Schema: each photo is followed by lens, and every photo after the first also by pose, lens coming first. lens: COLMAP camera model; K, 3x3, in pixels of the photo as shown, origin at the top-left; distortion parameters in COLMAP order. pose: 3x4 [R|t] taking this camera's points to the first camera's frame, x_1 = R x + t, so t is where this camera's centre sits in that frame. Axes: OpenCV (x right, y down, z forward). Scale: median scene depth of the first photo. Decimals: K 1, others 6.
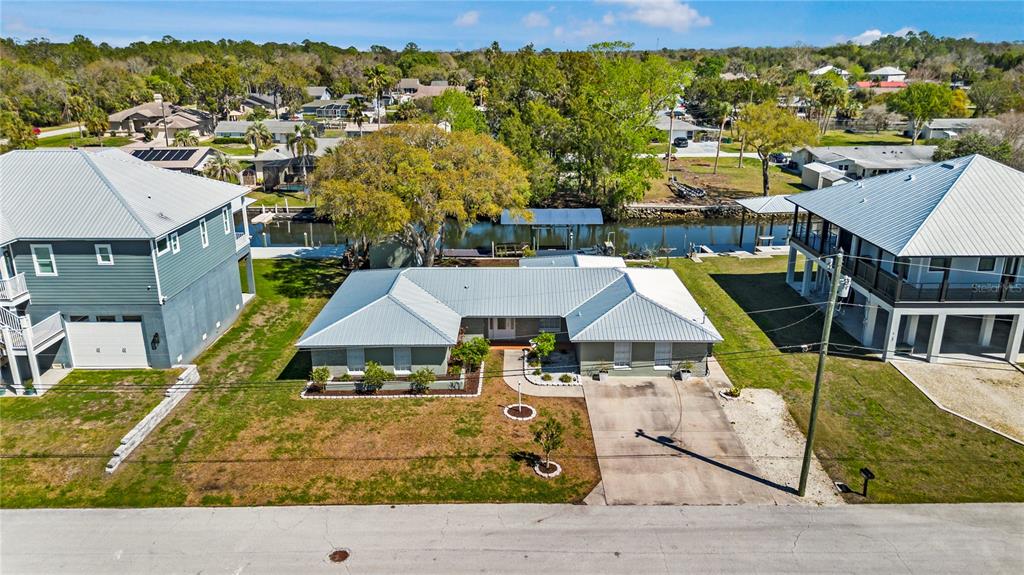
lens RADIAL K [[702.8, 0, 512.0], [0, 702.8, 287.5], [0, 0, 1]] dist [0.046013, -0.001641]
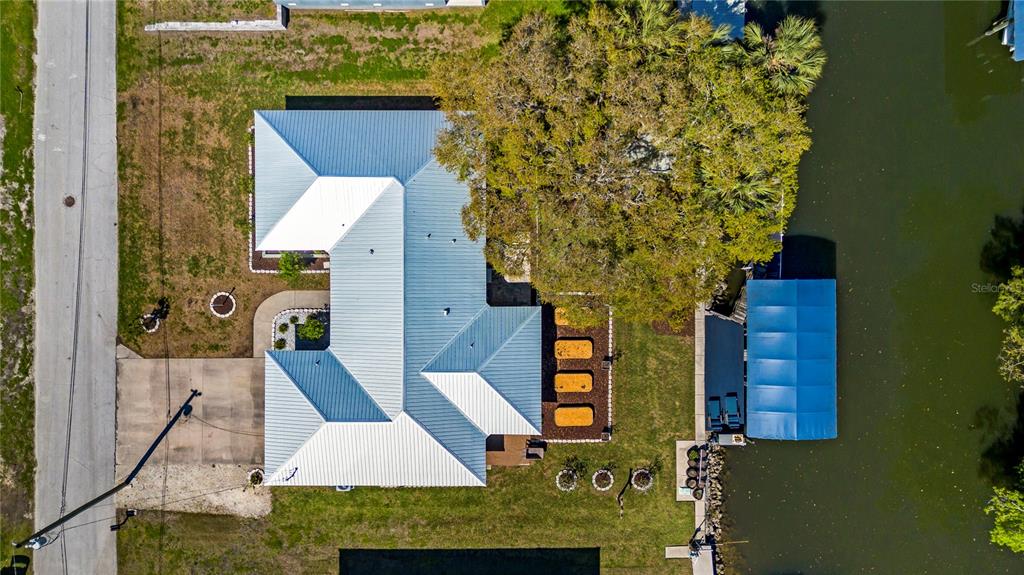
lens RADIAL K [[702.8, 0, 512.0], [0, 702.8, 287.5], [0, 0, 1]] dist [0.046013, -0.001641]
pose [[0.007159, 0.999970, -0.002811, -0.014313], [-0.308634, 0.004884, 0.951168, -1.380135], [0.951154, -0.005942, 0.308660, 1.250070]]
